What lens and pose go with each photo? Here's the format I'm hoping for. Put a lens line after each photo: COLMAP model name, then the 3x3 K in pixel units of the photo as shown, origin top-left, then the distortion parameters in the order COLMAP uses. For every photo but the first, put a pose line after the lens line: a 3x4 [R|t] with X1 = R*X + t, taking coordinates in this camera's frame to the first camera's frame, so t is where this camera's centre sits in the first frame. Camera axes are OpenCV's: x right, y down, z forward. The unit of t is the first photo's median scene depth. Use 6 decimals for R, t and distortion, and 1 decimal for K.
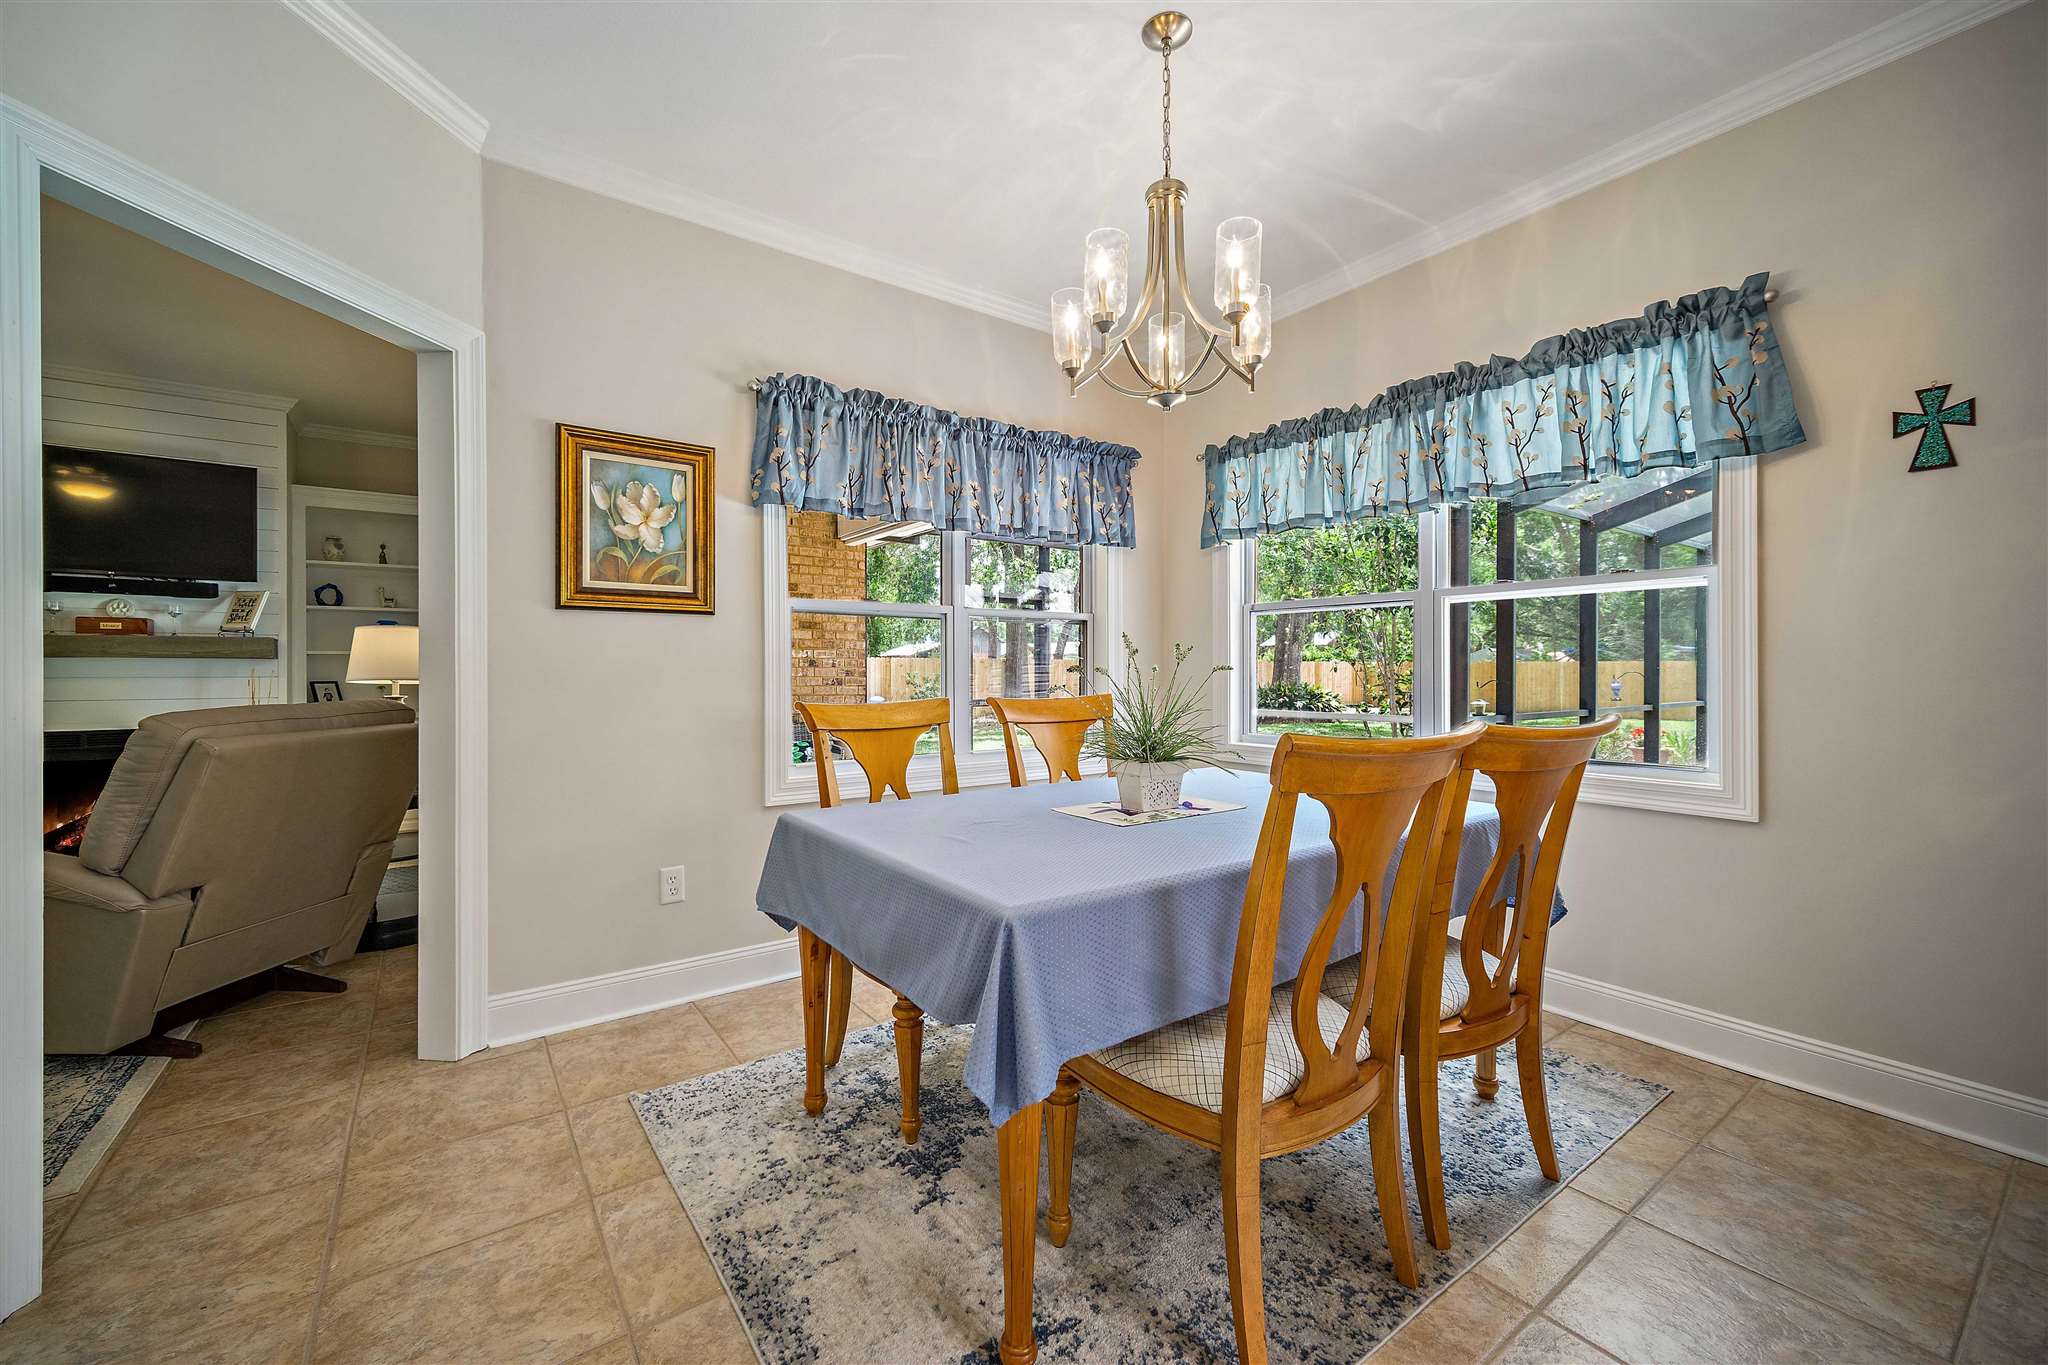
lens RADIAL K [[813.5, 0, 1016.6], [0, 813.5, 669.5], [0, 0, 1]] dist [0.013902, -0.003172]
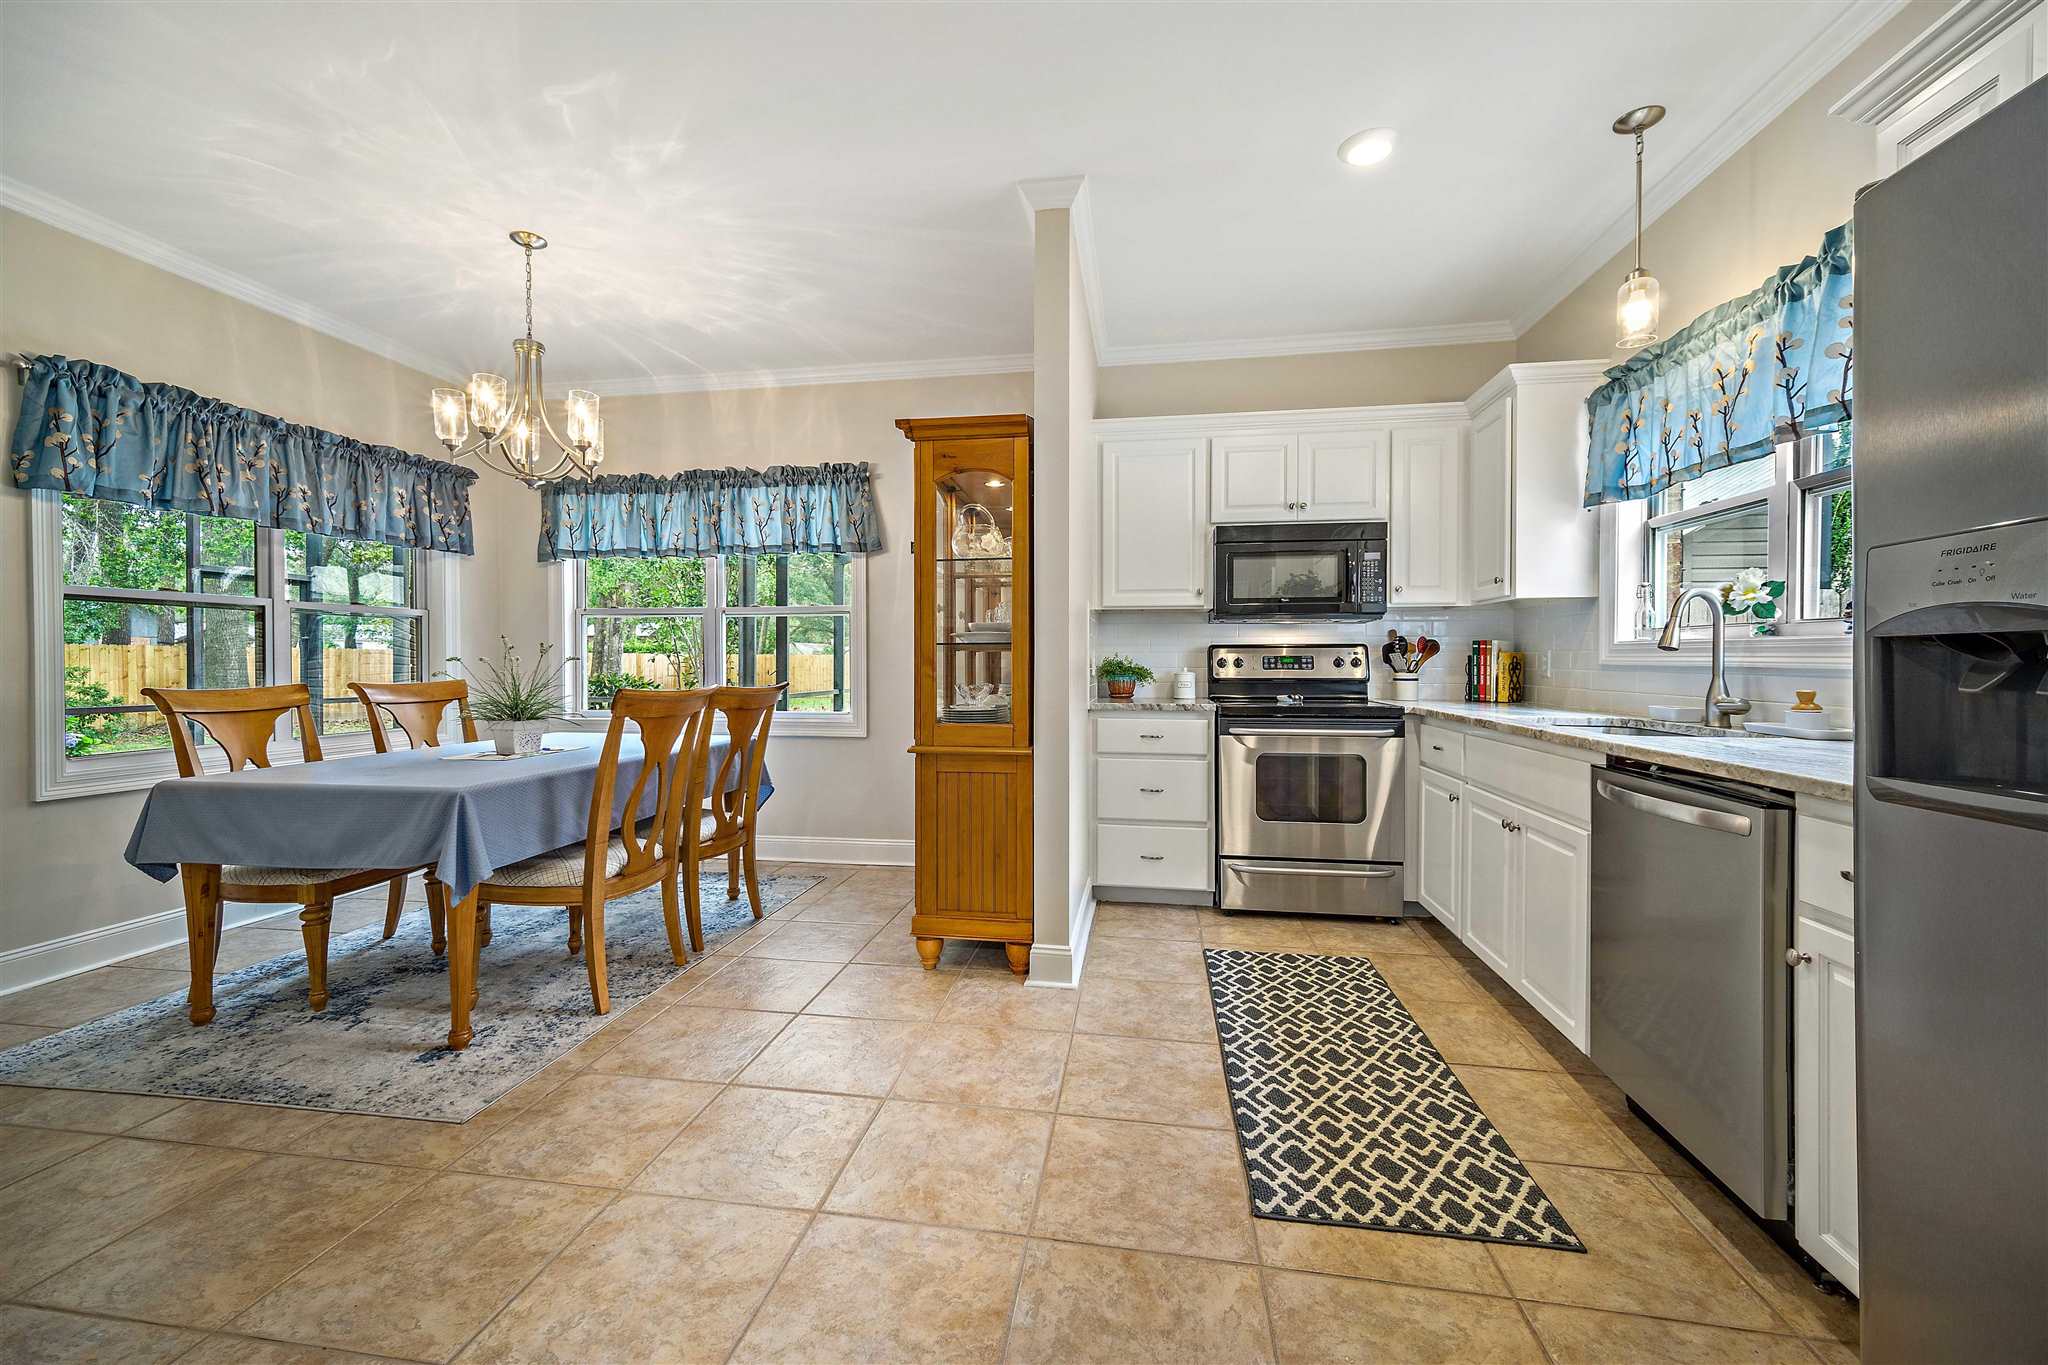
lens RADIAL K [[813.5, 0, 1021.6], [0, 813.5, 669.6], [0, 0, 1]] dist [0.013902, -0.003172]
pose [[0.702929, -0.006233, 0.711233, -0.186259], [-0.001222, 0.999950, 0.009970, 0.001646], [-0.711259, -0.007877, 0.702886, -0.520604]]
